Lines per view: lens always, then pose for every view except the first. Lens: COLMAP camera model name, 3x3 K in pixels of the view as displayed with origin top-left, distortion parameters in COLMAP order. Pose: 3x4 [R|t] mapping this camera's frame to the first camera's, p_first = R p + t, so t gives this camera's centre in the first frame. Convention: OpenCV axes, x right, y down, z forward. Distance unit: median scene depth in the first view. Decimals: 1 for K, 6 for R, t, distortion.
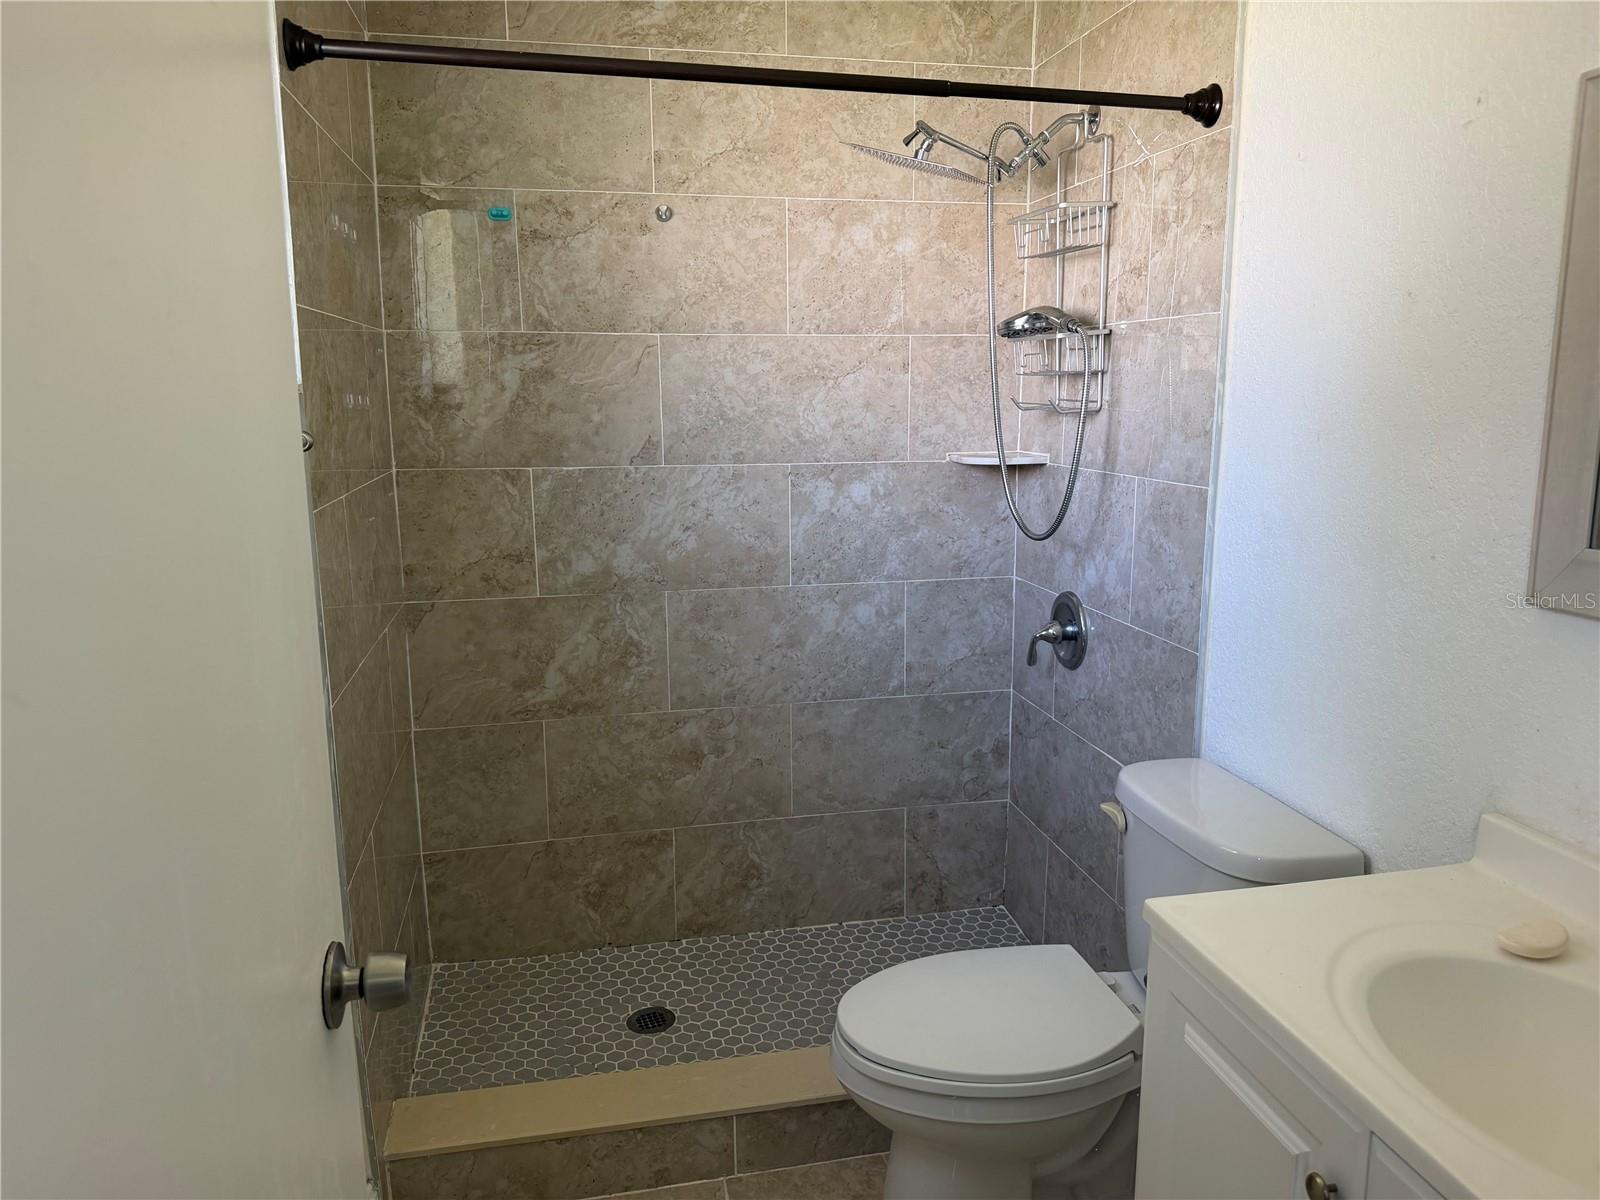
lens RADIAL K [[1129.7, 0, 806.9], [0, 1129.7, 593.4], [0, 0, 1]] dist [0.040886, -0.061837]
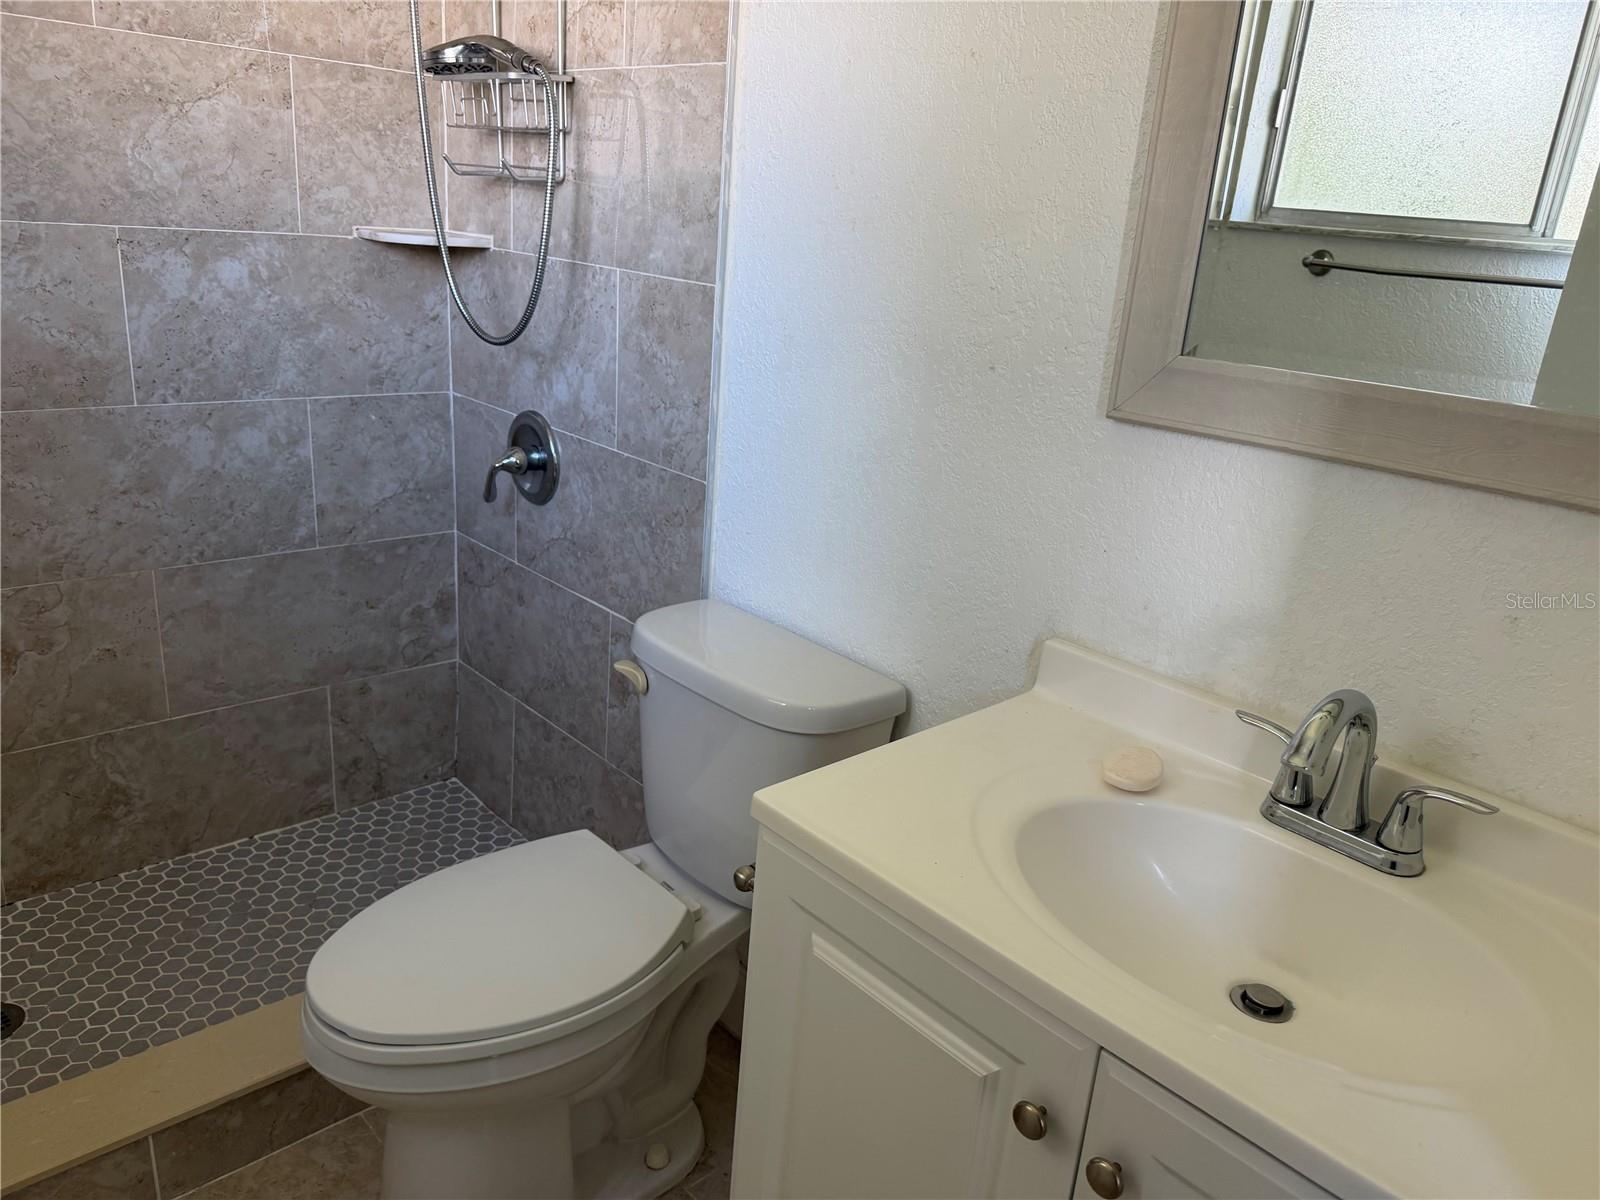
lens RADIAL K [[1128.7, 0, 808.6], [0, 1128.7, 605.8], [0, 0, 1]] dist [0.134660, -0.237703]
pose [[0.853488, -0.099385, 0.511547, -0.039008], [0.012401, 0.985241, 0.170725, -0.000957], [-0.520964, -0.139368, 0.842124, 0.175171]]
